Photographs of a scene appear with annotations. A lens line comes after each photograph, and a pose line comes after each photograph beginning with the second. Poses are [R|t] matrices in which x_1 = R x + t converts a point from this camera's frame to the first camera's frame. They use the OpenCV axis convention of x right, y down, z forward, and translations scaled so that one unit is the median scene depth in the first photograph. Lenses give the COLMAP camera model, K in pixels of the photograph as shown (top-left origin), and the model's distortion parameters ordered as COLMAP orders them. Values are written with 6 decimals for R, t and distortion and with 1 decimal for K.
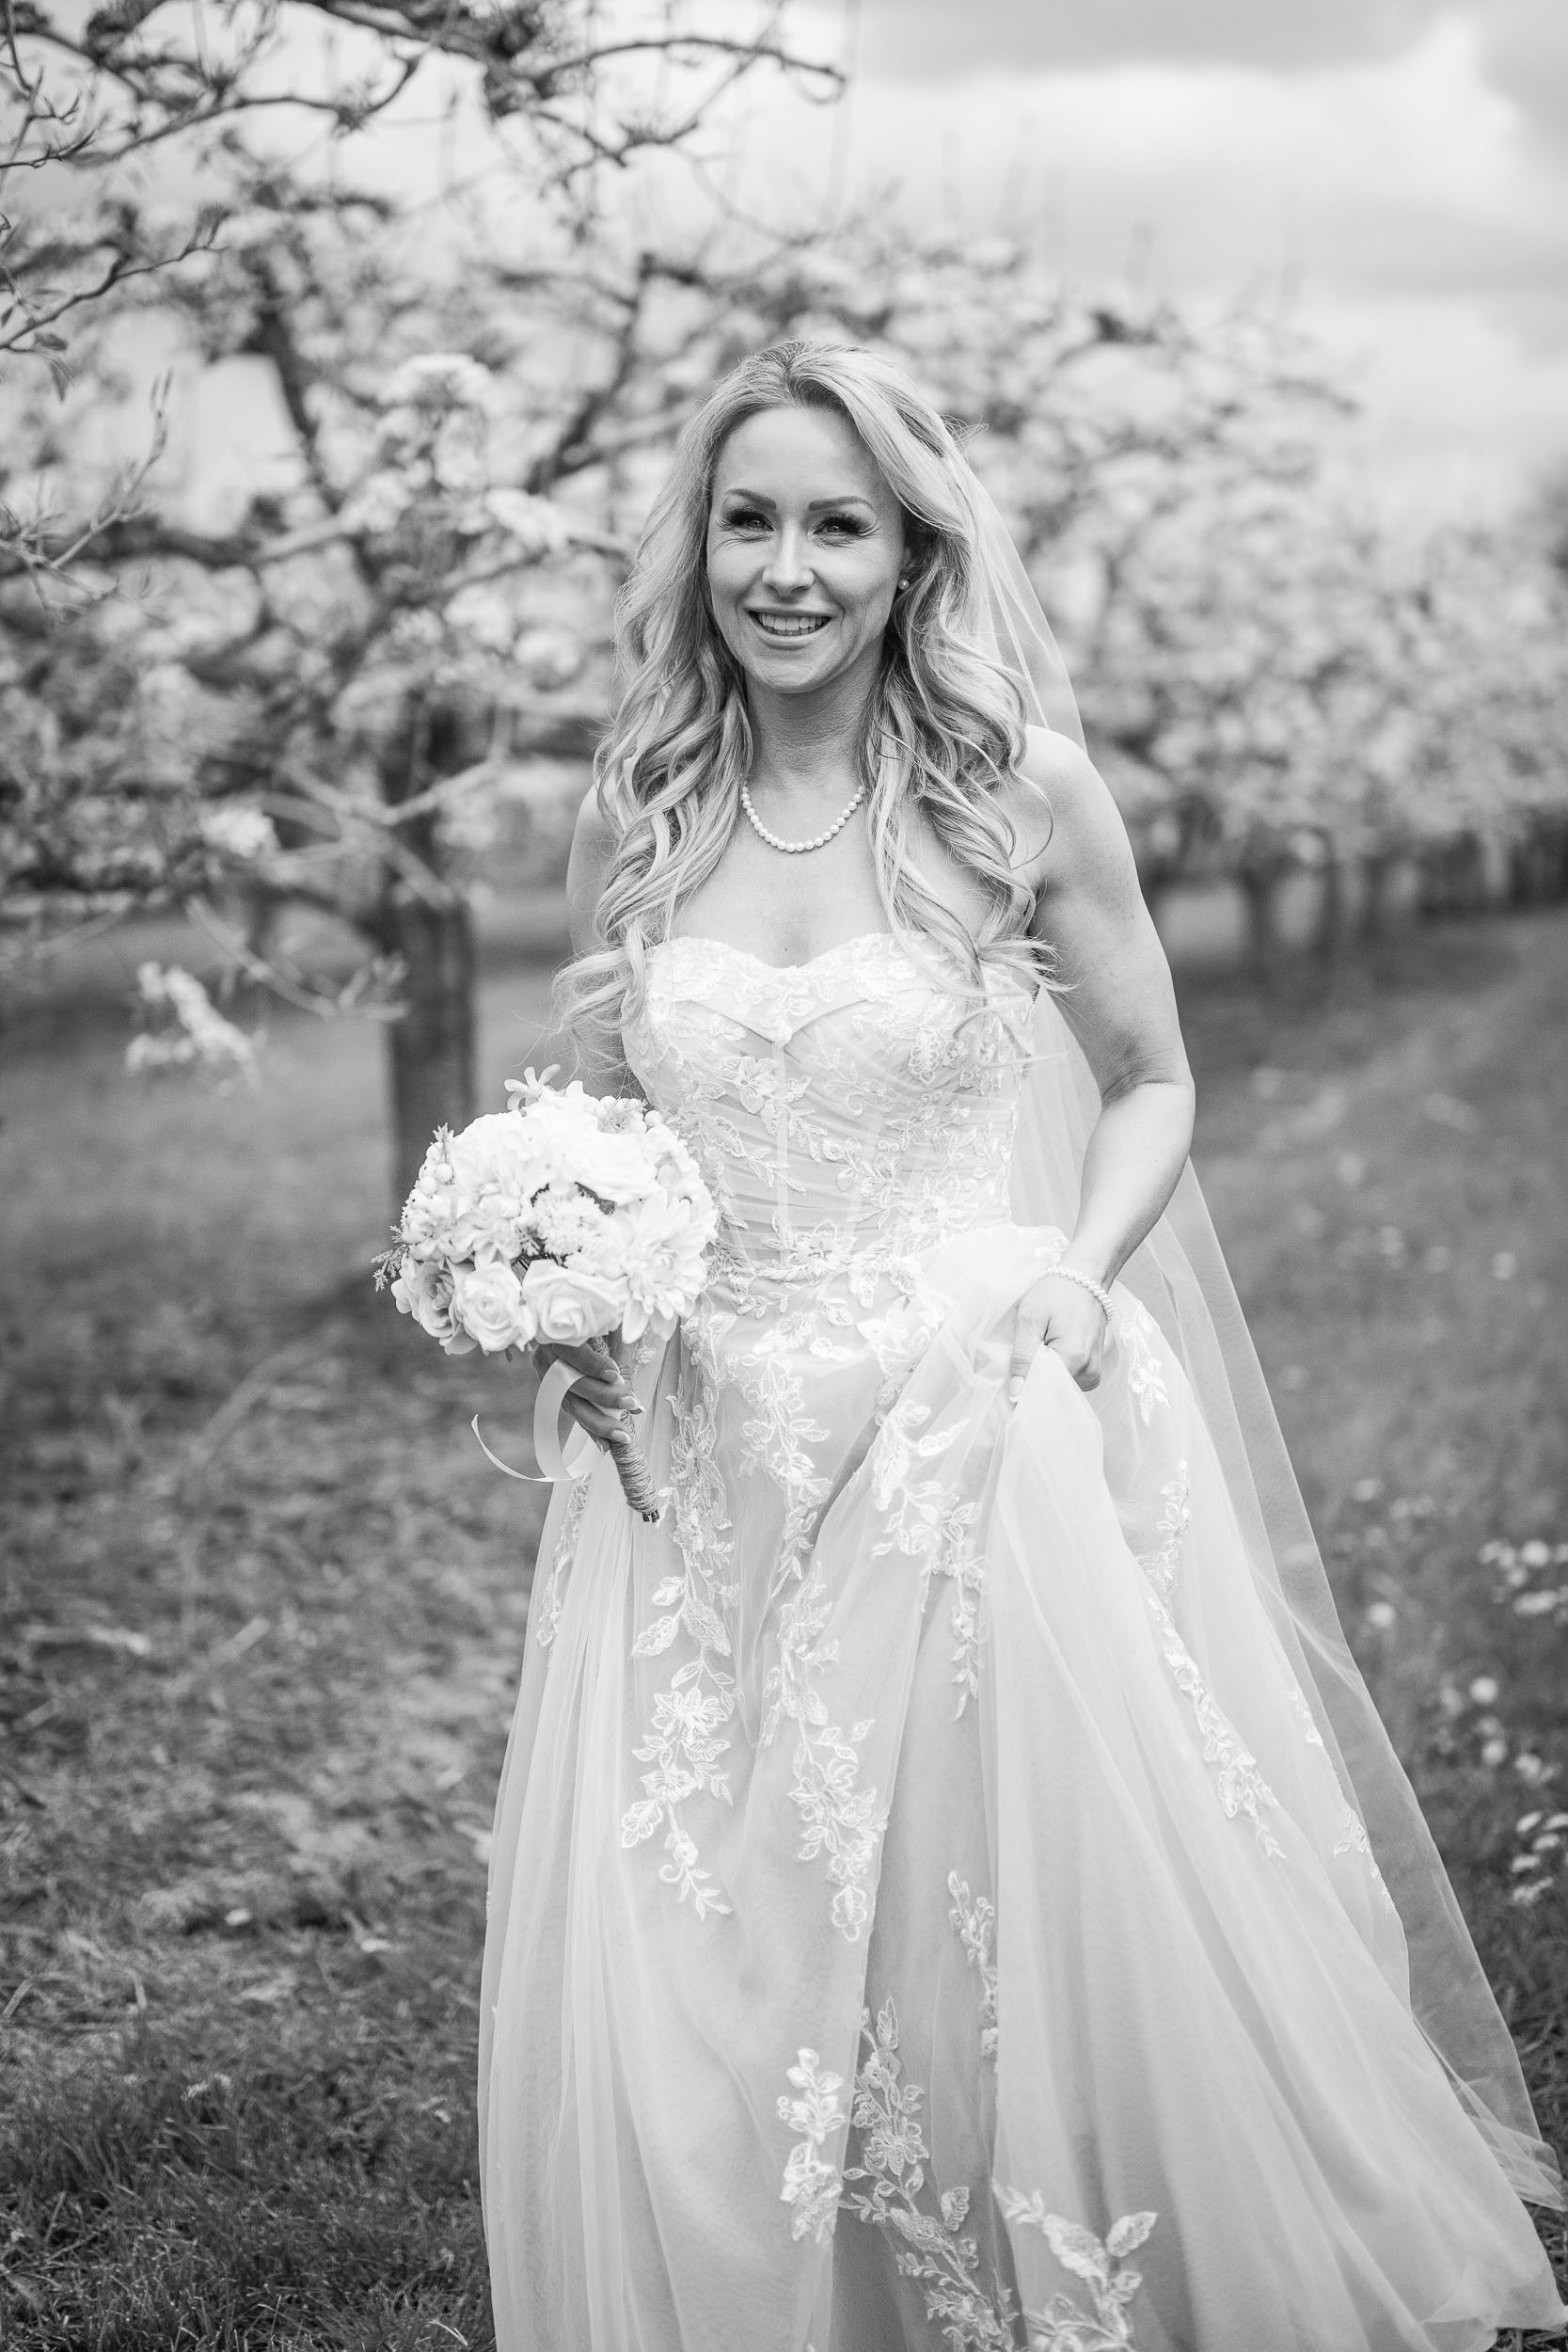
lens RADIAL K [[3403.7, 0, 784.0], [0, 3403.7, 1176.0], [0, 0, 1]] dist [-0.004447, -0.016074]
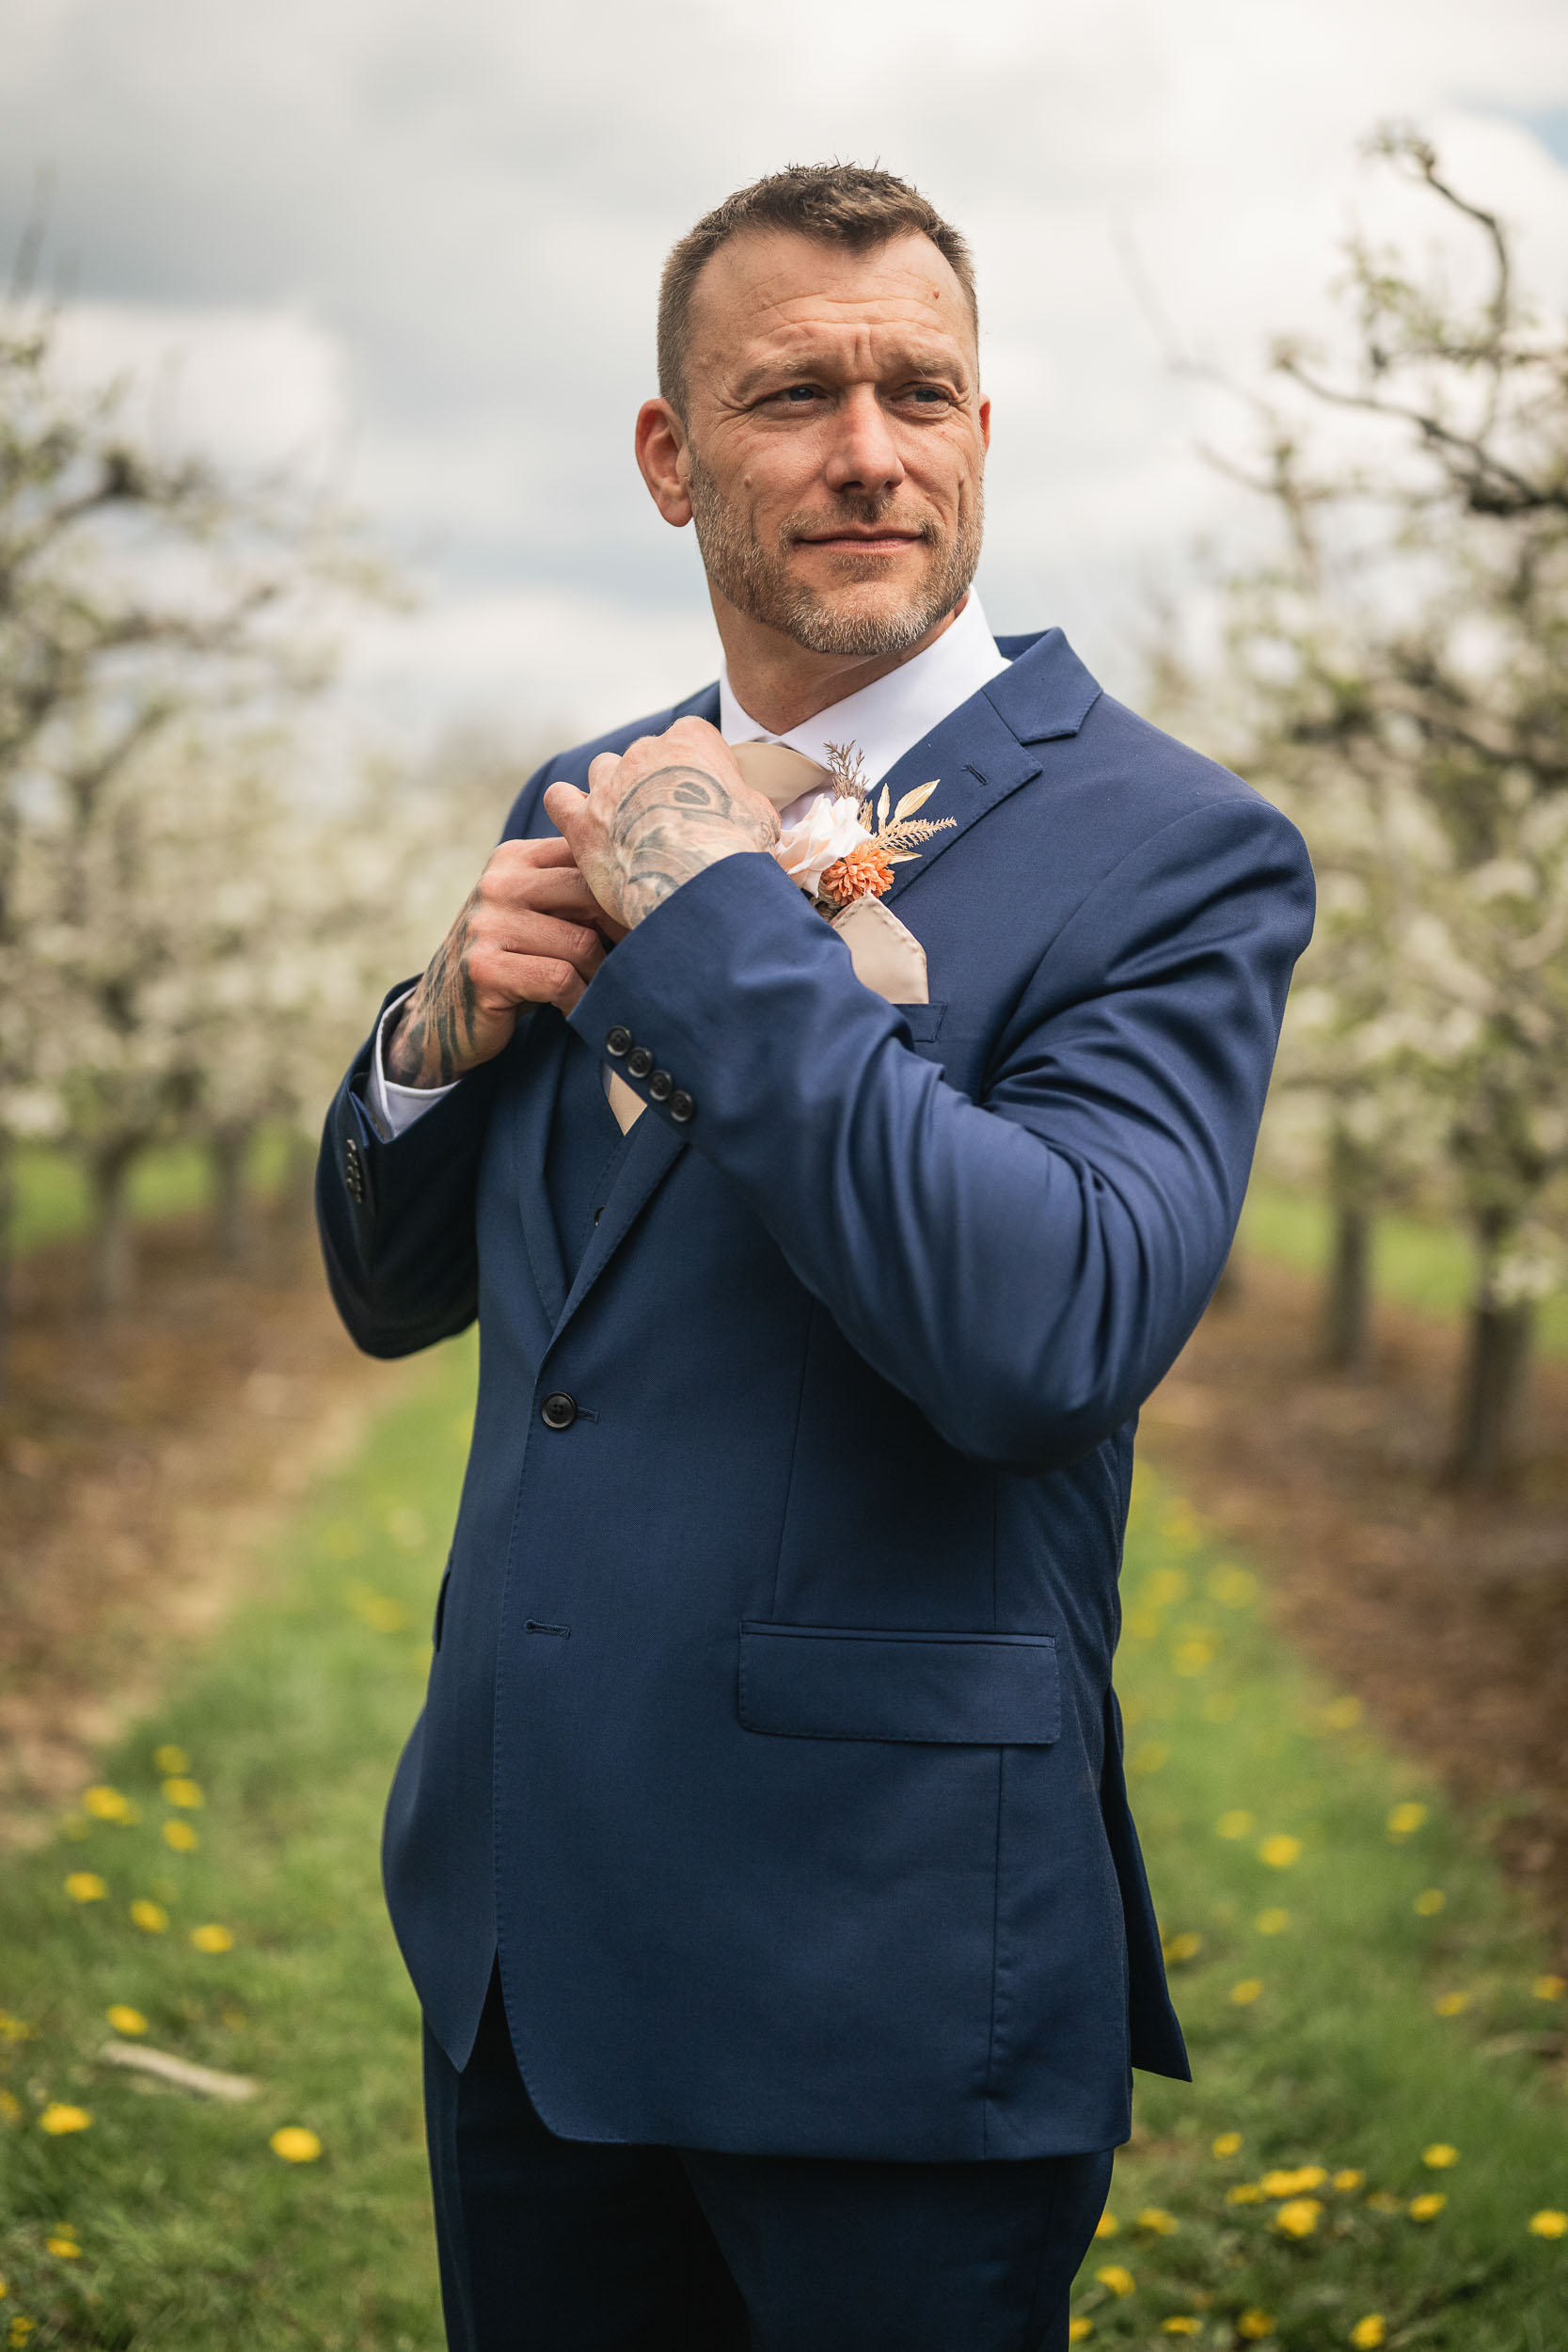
lens RADIAL K [[3360.3, 0, 786.0], [0, 3360.3, 1161.3], [0, 0, 1]] dist [0.038090, -0.065909]
pose [[0.947363, 0.010612, 0.319984, -0.006734], [0.012702, 0.997418, -0.070685, -0.035125], [-0.319908, 0.071029, 0.944782, 0.229454]]
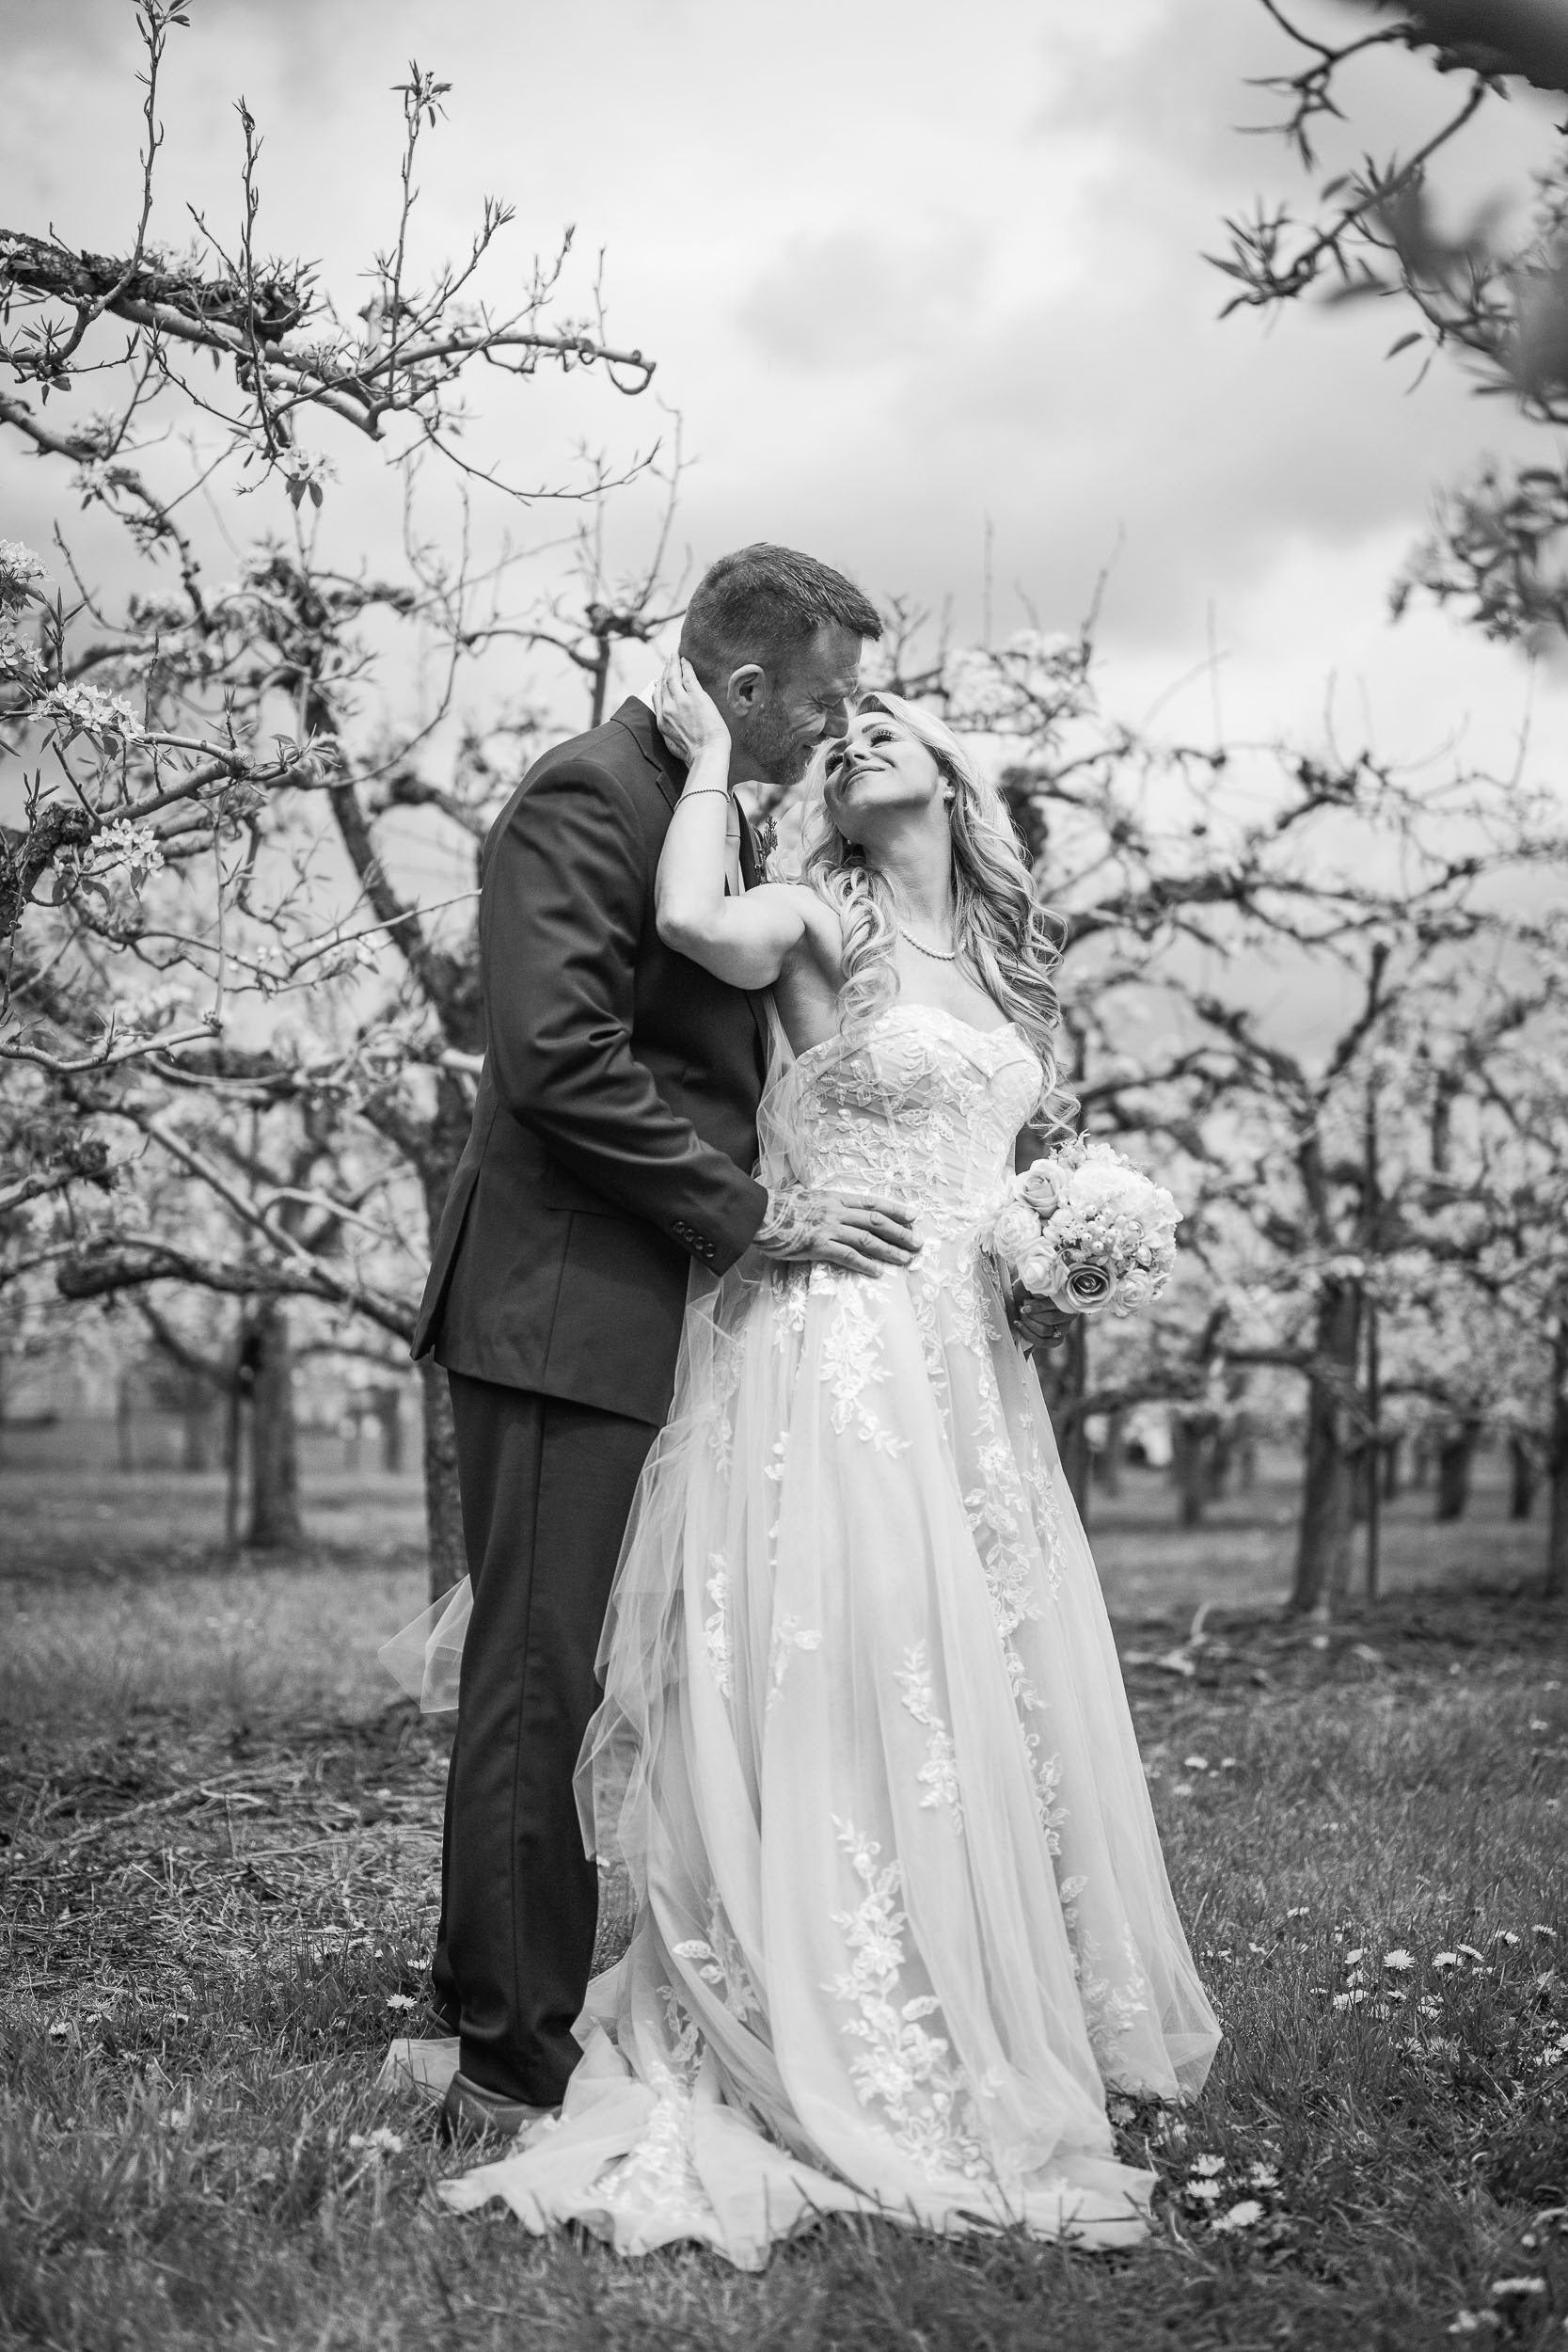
lens RADIAL K [[3371.7, 0, 794.2], [0, 3371.7, 1160.7], [0, 0, 1]] dist [0.000169, -0.003595]
pose [[0.978962, -0.002162, -0.204032, 0.149273], [-0.038871, 0.979655, -0.196887, 0.052743], [0.200307, 0.200676, 0.958961, 0.073493]]
